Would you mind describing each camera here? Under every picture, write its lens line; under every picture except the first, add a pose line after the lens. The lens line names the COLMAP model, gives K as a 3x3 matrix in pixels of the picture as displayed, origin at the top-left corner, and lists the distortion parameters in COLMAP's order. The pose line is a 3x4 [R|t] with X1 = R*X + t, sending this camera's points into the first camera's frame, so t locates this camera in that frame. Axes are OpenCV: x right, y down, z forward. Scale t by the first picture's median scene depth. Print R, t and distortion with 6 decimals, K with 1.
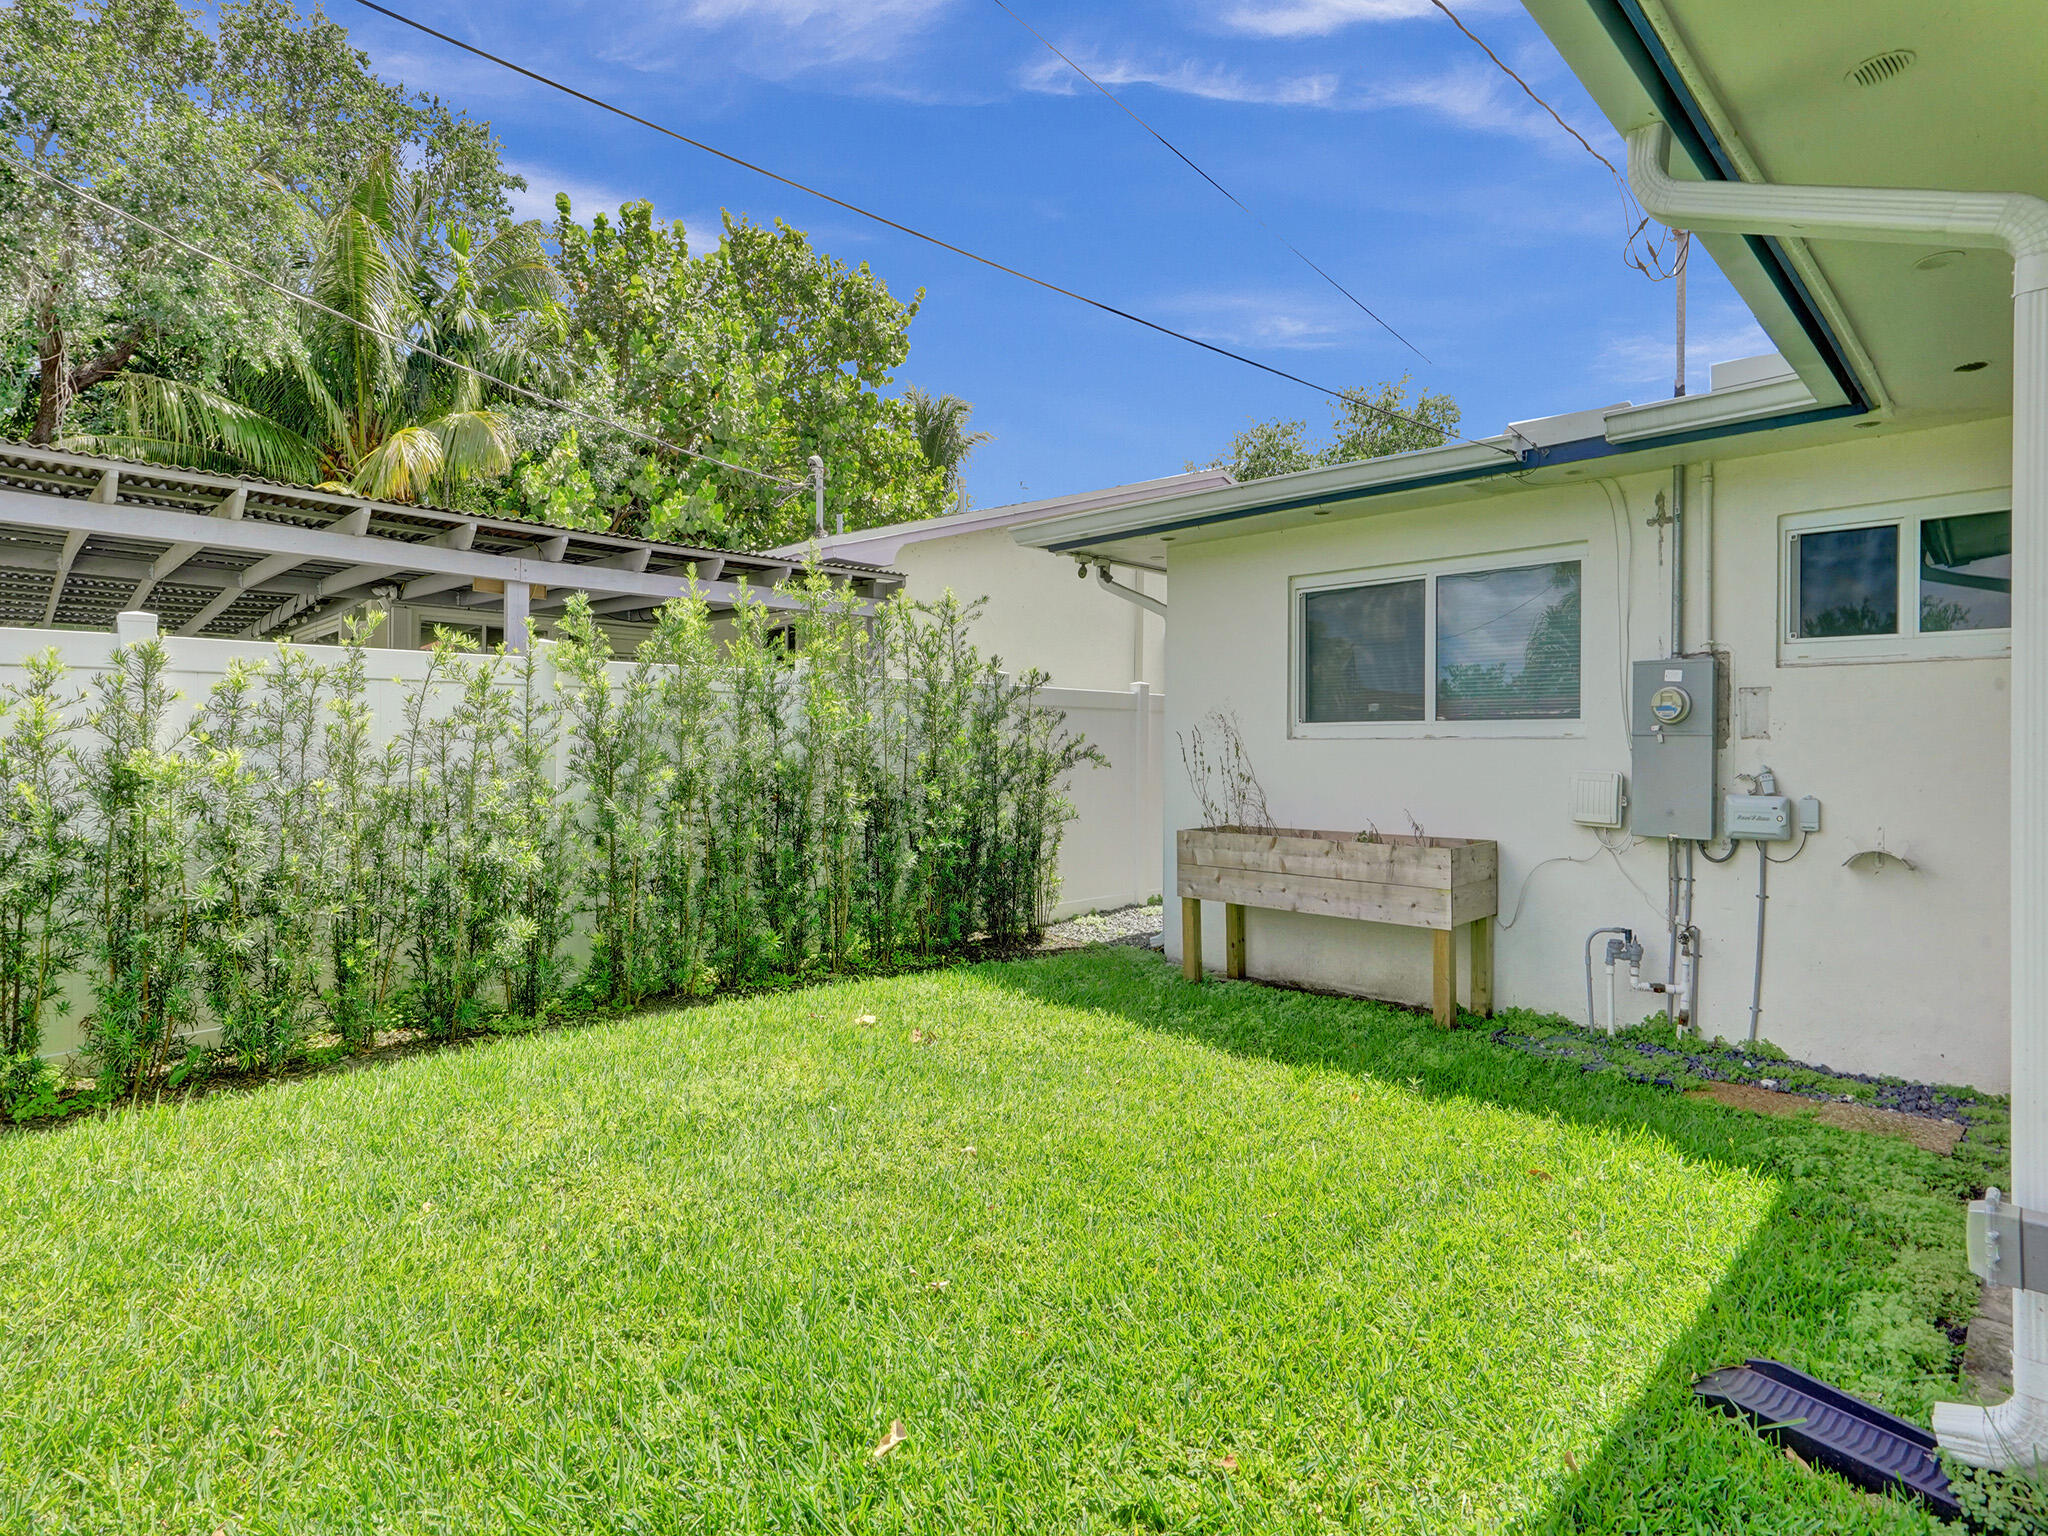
lens RADIAL K [[1032.3, 0, 967.6], [0, 1032.3, 736.8], [0, 0, 1]] dist [-0.002388, -0.001009]
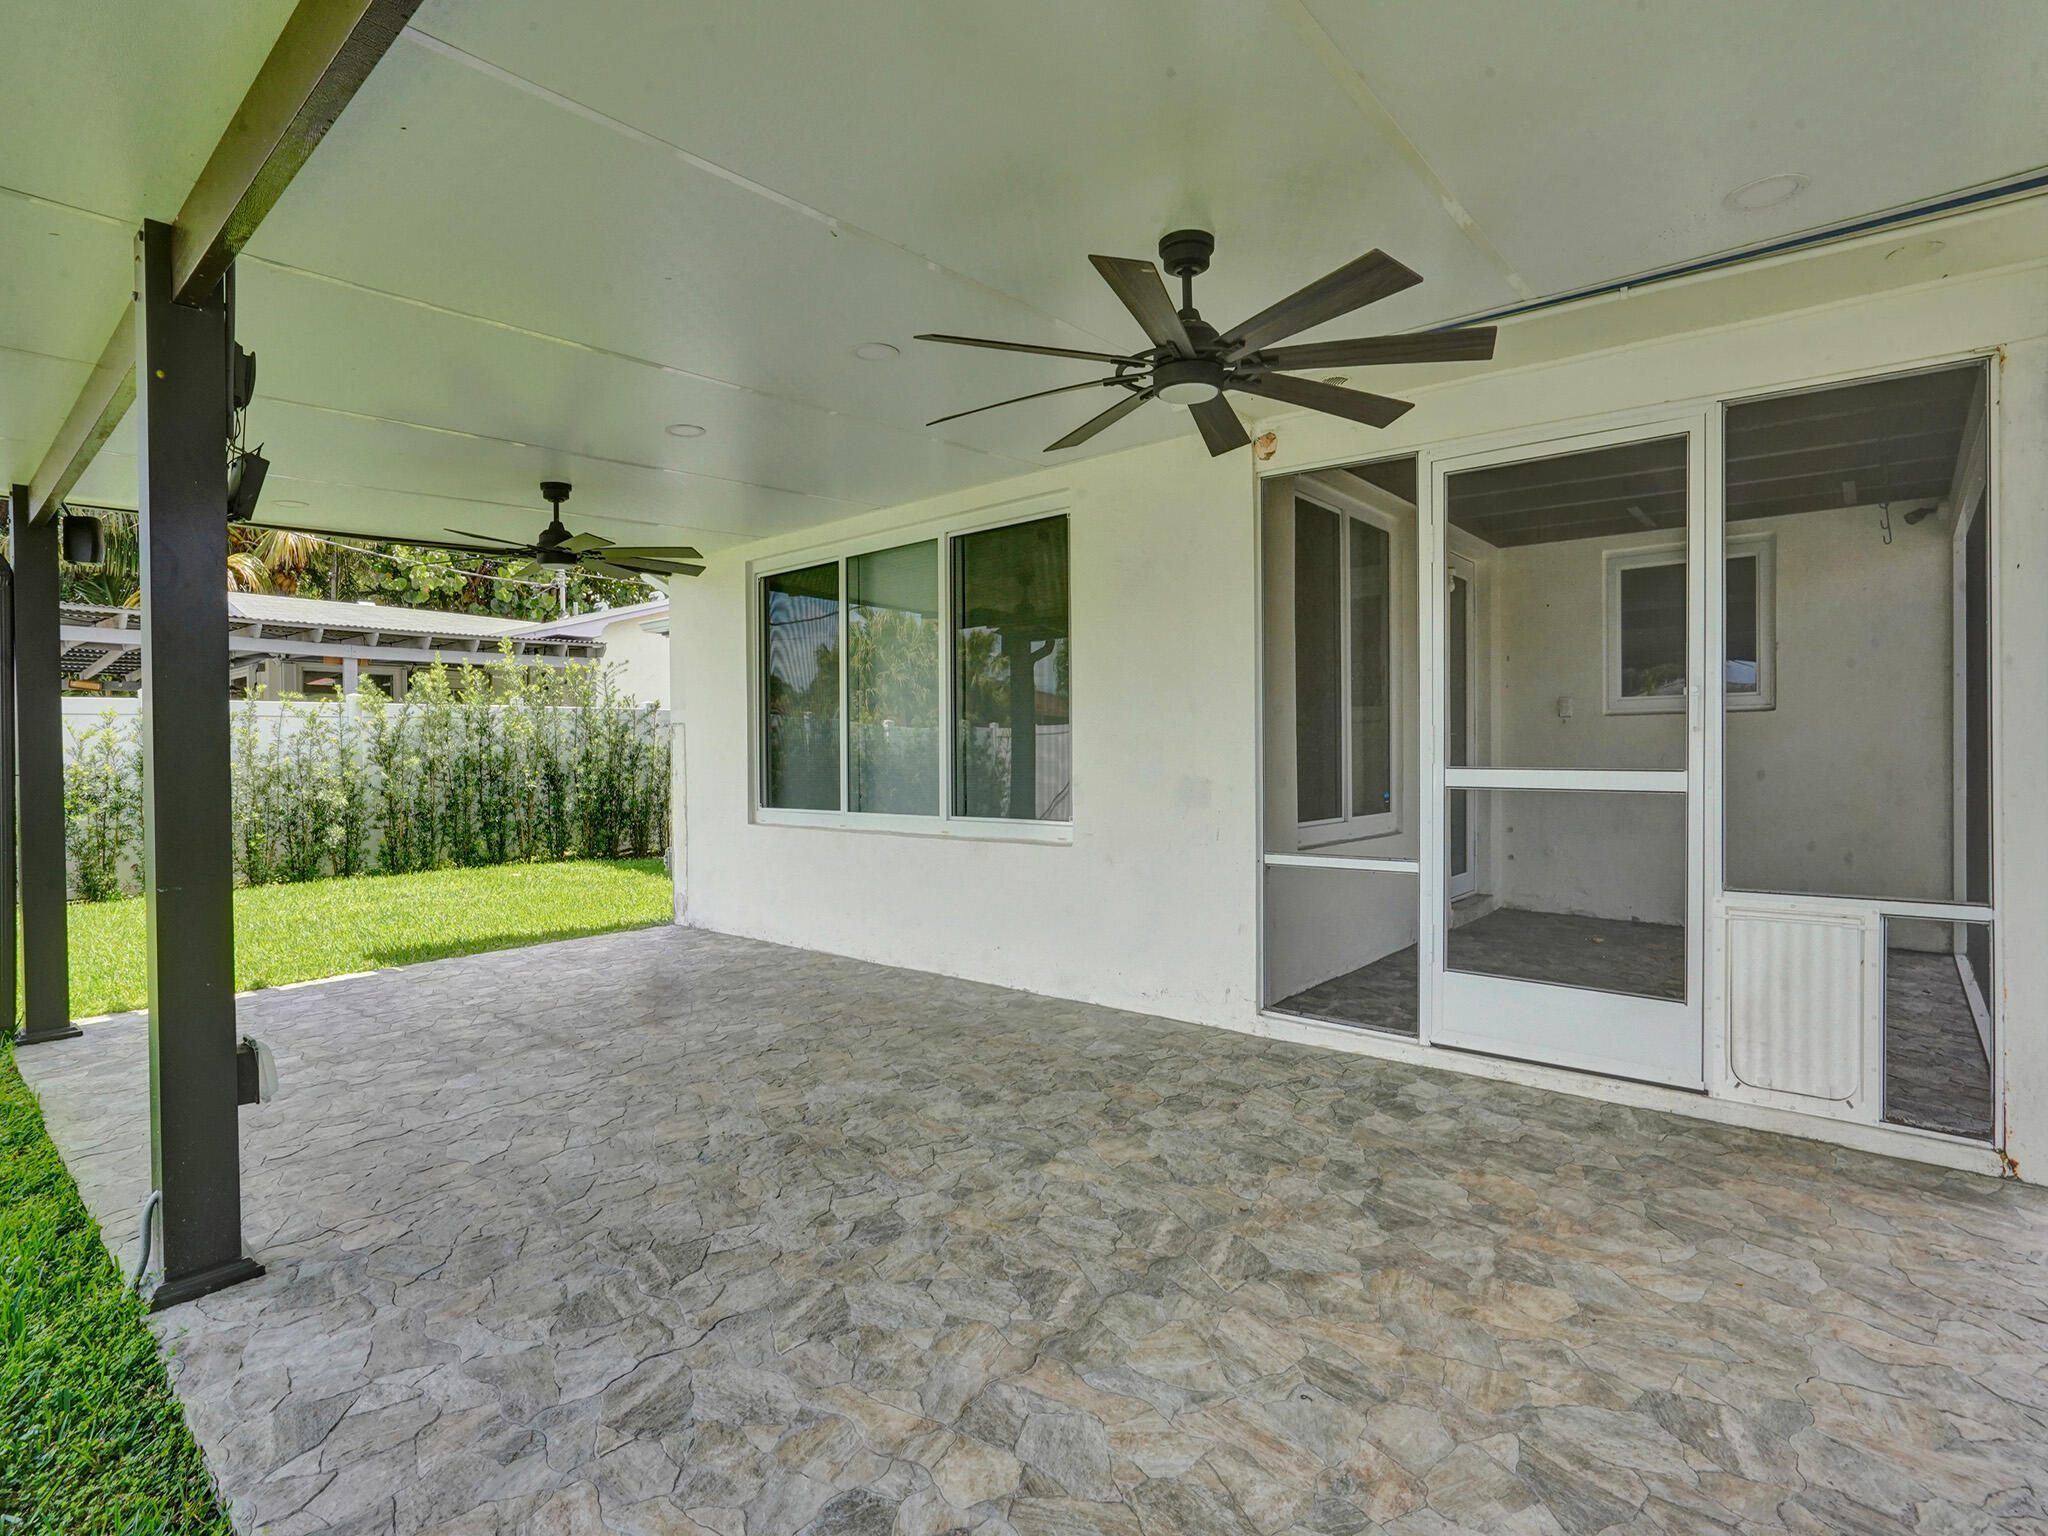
lens RADIAL K [[996.0, 0, 1028.2], [0, 996.0, 764.3], [0, 0, 1]] dist [-0.024997, 0.000843]
pose [[0.993386, -0.018842, 0.113267, 0.723243], [0.016302, 0.999595, 0.023312, 0.020160], [-0.113660, -0.021311, 0.993291, -1.126823]]
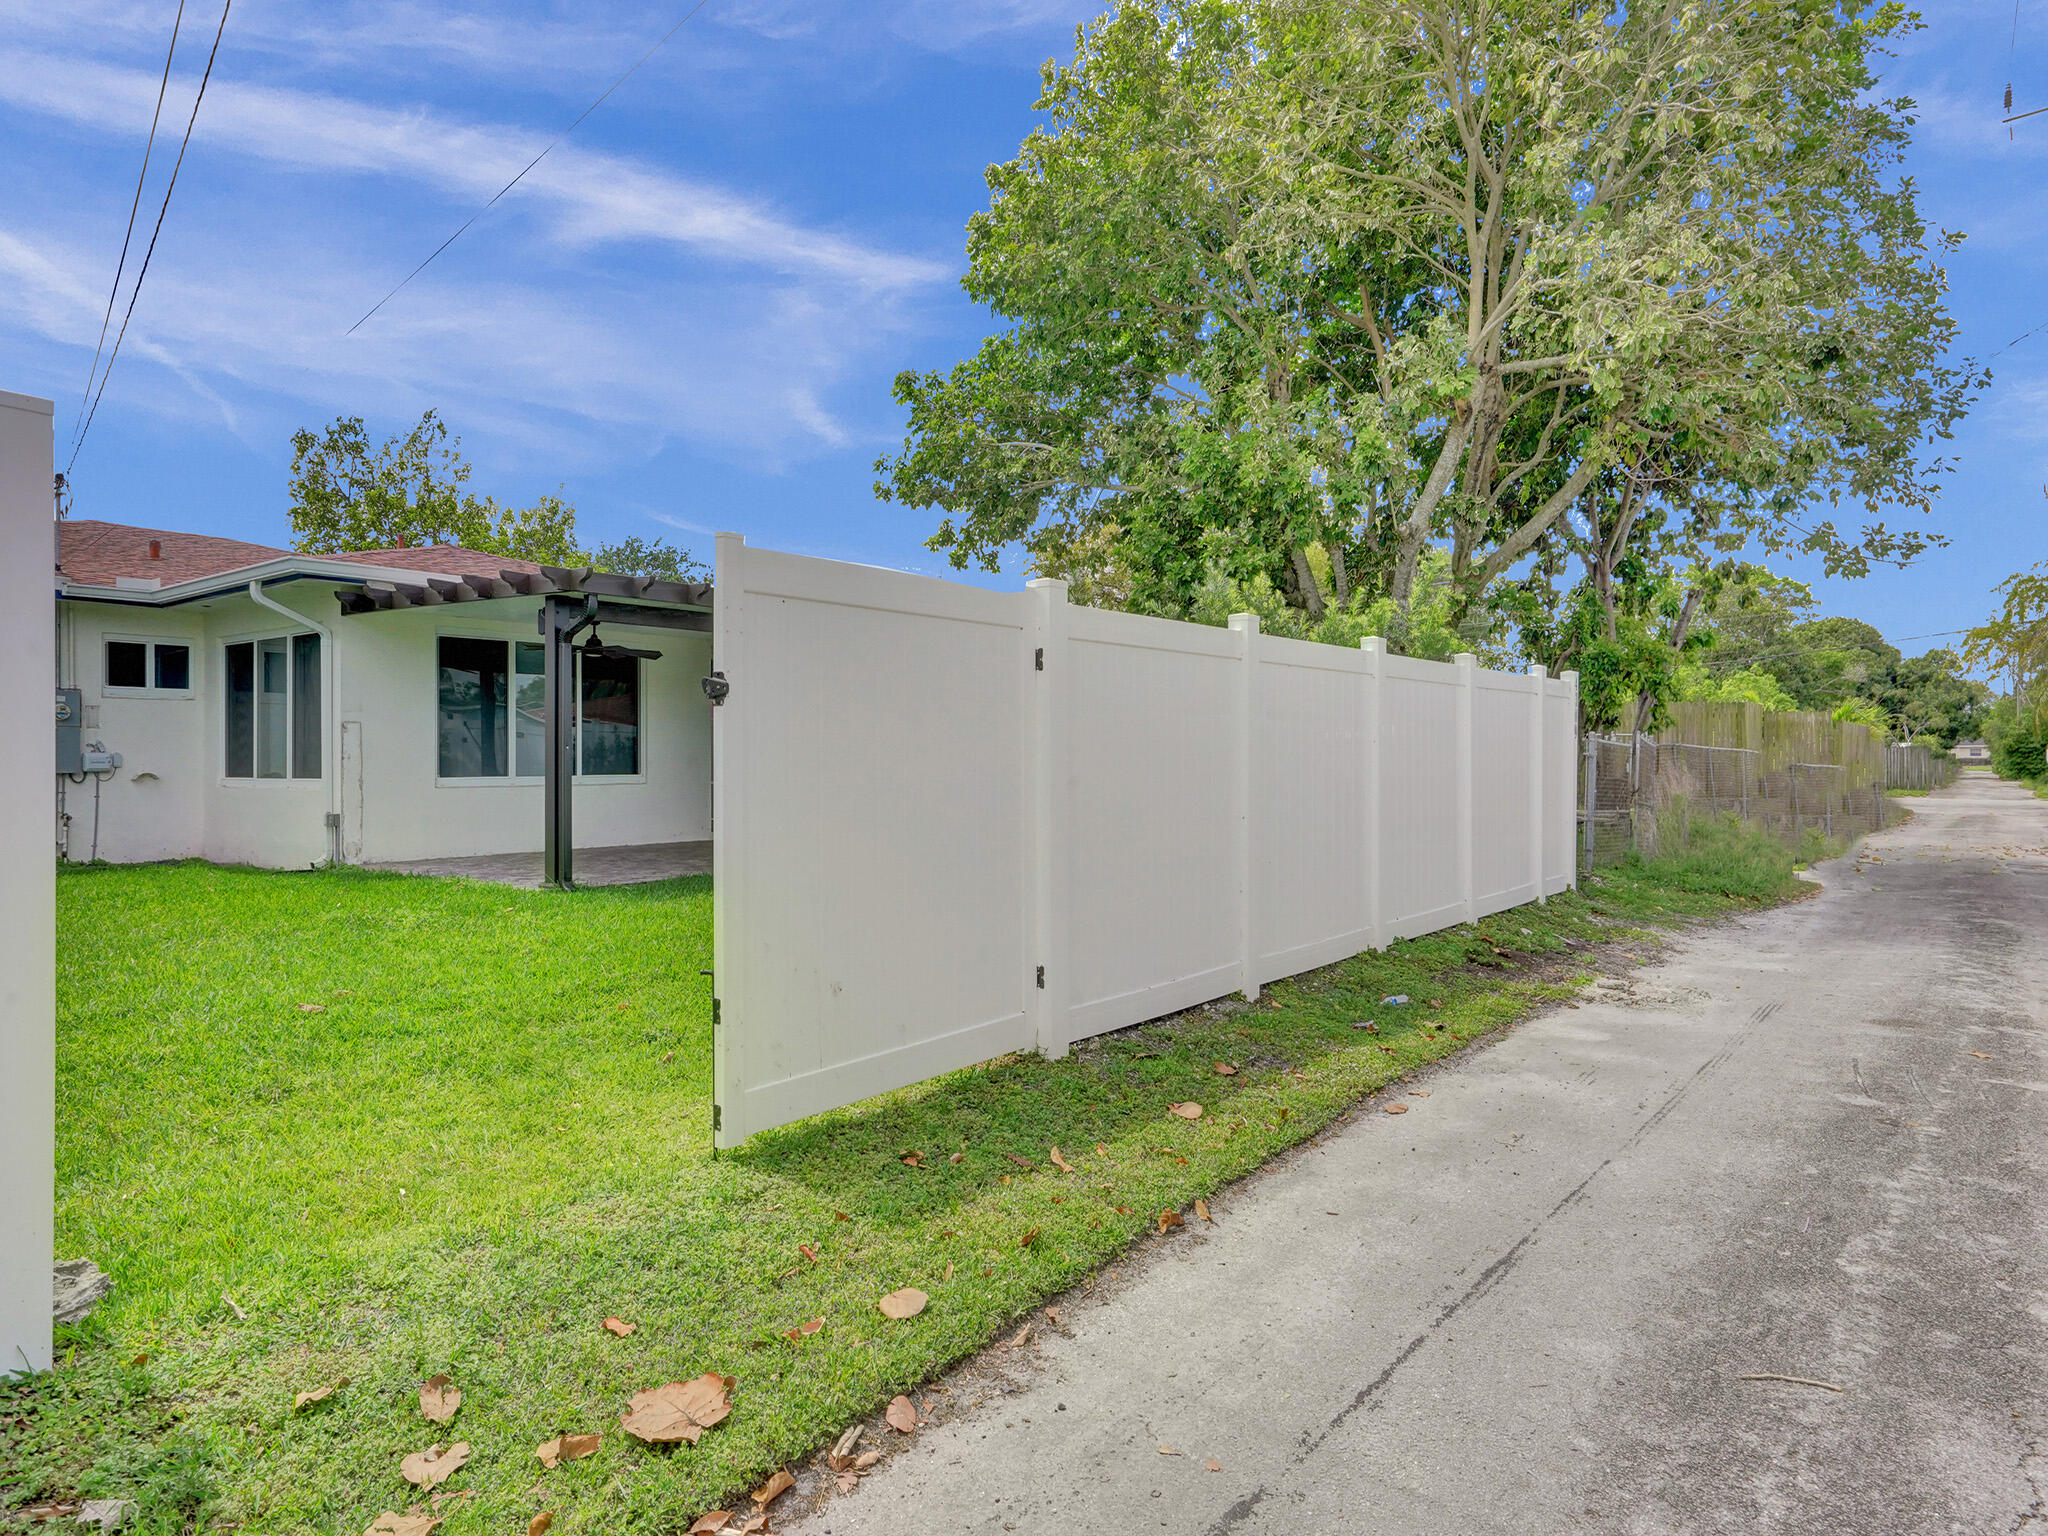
lens RADIAL K [[1240.3, 0, 986.2], [0, 1240.3, 760.9], [0, 0, 1]] dist [0.005330, 0.004558]
pose [[-0.144505, -0.009336, 0.989460, -2.249771], [-0.008680, 0.999929, 0.008167, 0.034242], [-0.989466, -0.007409, -0.144576, -0.564352]]
